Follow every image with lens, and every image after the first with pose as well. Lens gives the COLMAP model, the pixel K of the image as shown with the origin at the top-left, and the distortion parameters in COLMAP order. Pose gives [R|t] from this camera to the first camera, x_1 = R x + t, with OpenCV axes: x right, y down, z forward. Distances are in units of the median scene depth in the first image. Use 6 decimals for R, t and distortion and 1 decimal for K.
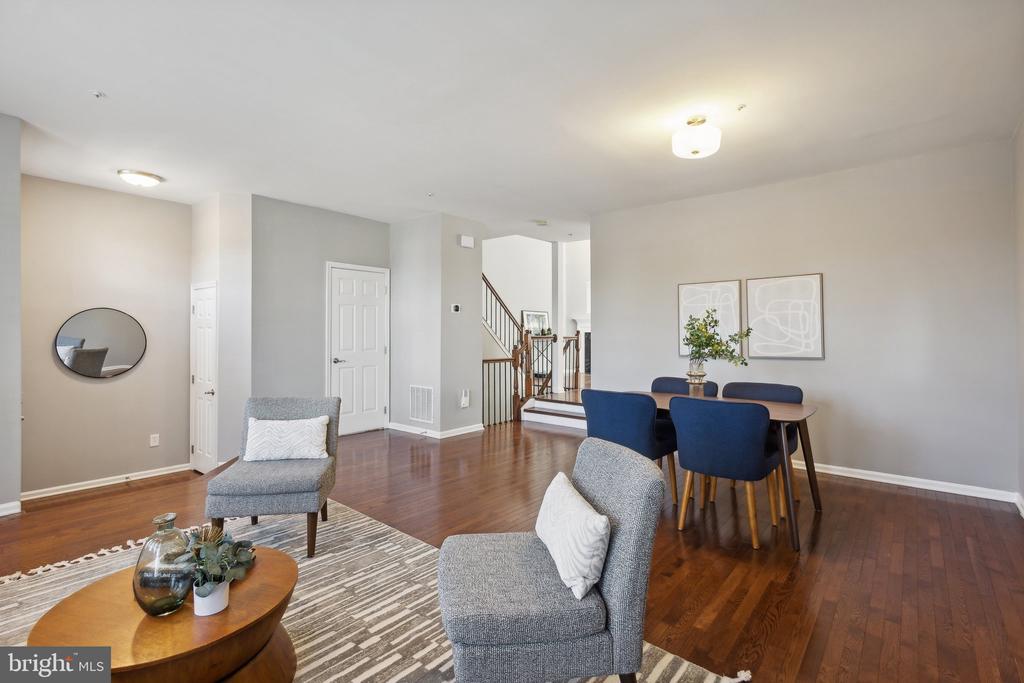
lens RADIAL K [[470.0, 0, 507.7], [0, 470.0, 333.7], [0, 0, 1]] dist [0.004129, -0.000034]
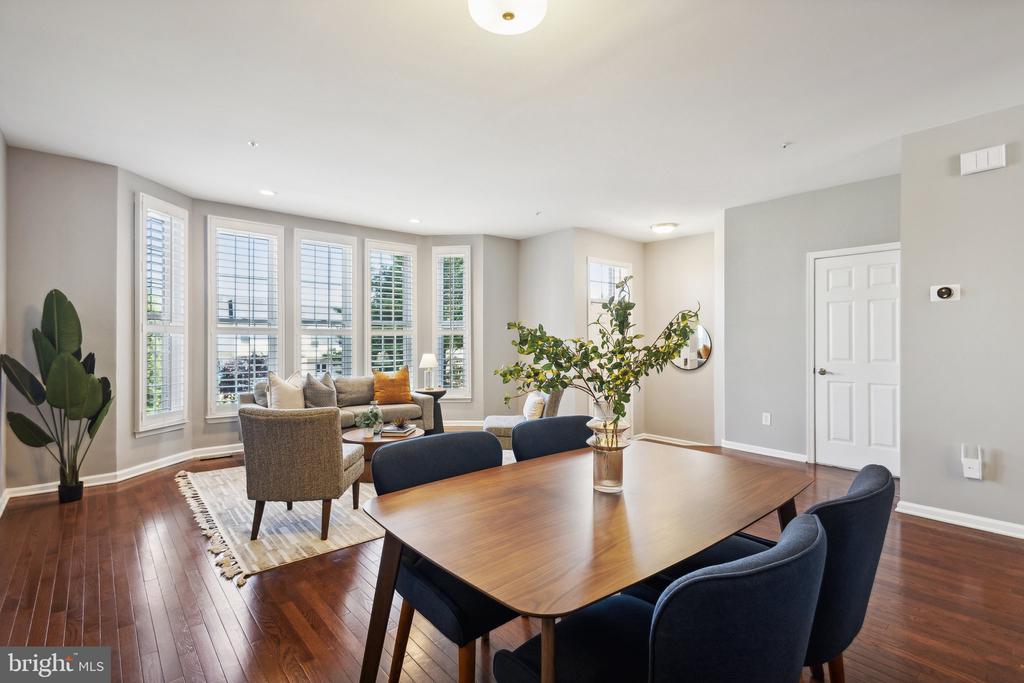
lens RADIAL K [[470.0, 0, 507.7], [0, 470.0, 333.7], [0, 0, 1]] dist [0.004129, -0.000034]
pose [[-0.143243, -0.012673, -0.989606, 0.519373], [-0.002992, 0.999919, -0.012372, 0.003065], [0.989683, 0.001189, -0.143269, 0.578036]]
